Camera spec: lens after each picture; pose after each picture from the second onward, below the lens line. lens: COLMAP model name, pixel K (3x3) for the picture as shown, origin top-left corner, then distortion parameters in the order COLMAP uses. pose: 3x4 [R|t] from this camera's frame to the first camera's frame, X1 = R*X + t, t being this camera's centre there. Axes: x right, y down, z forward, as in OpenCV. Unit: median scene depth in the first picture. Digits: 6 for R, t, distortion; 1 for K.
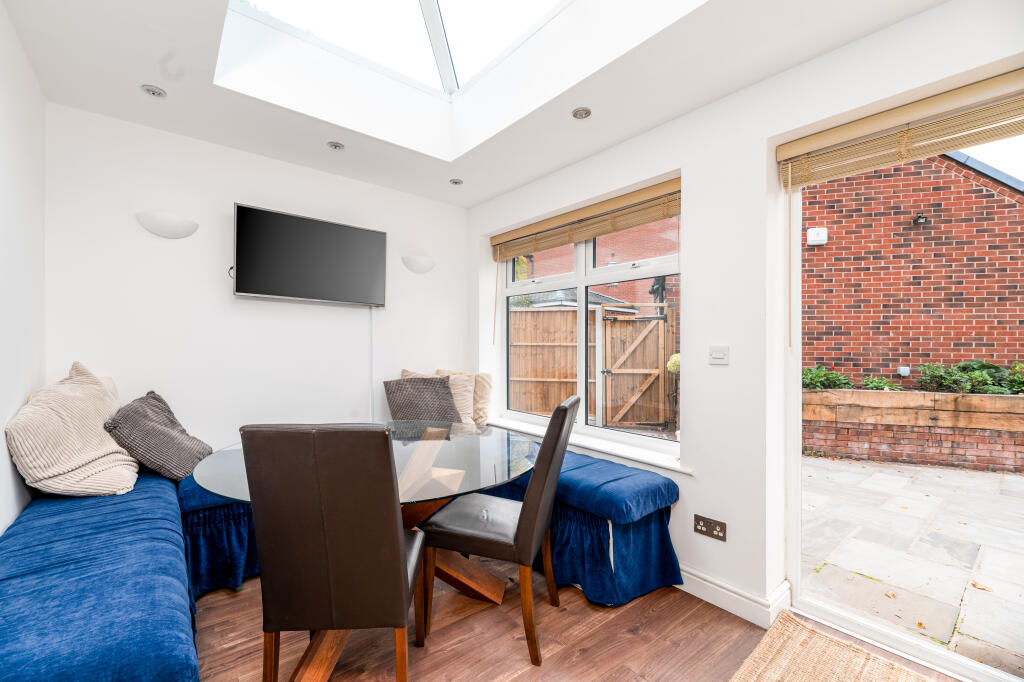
lens RADIAL K [[419.2, 0, 511.2], [0, 419.2, 345.5], [0, 0, 1]] dist [-0.001336, -0.000085]
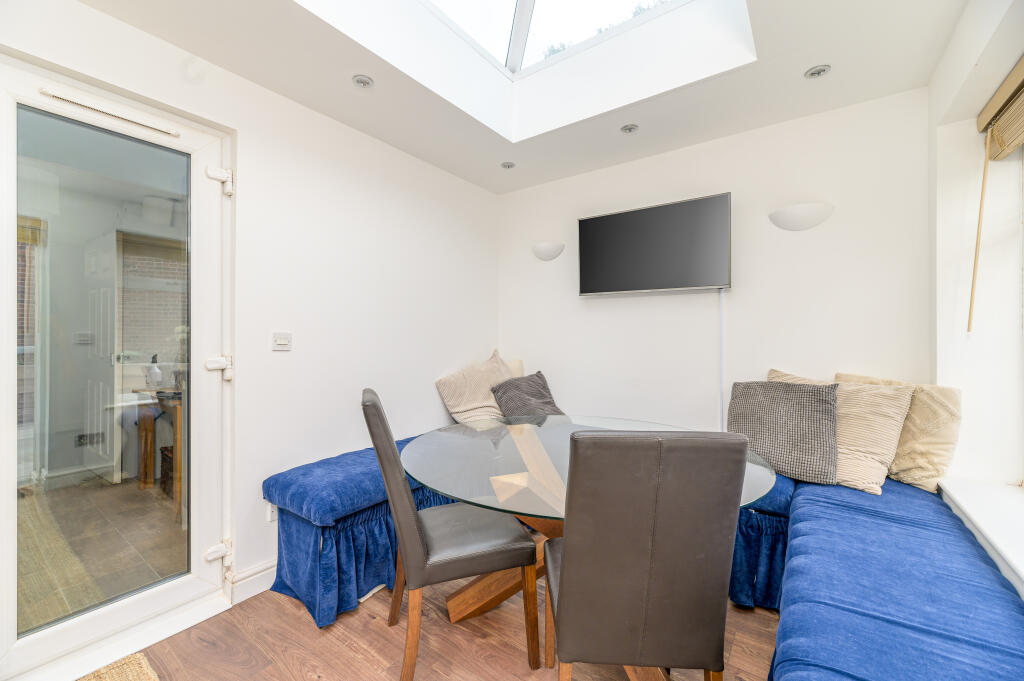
lens RADIAL K [[420.2, 0, 510.5], [0, 420.2, 339.1], [0, 0, 1]] dist [0.005260, 0.000832]
pose [[0.244663, -0.009473, -0.969562, 0.408740], [0.006324, 0.999947, -0.008174, 0.009289], [0.969587, -0.004132, 0.244710, 0.456862]]
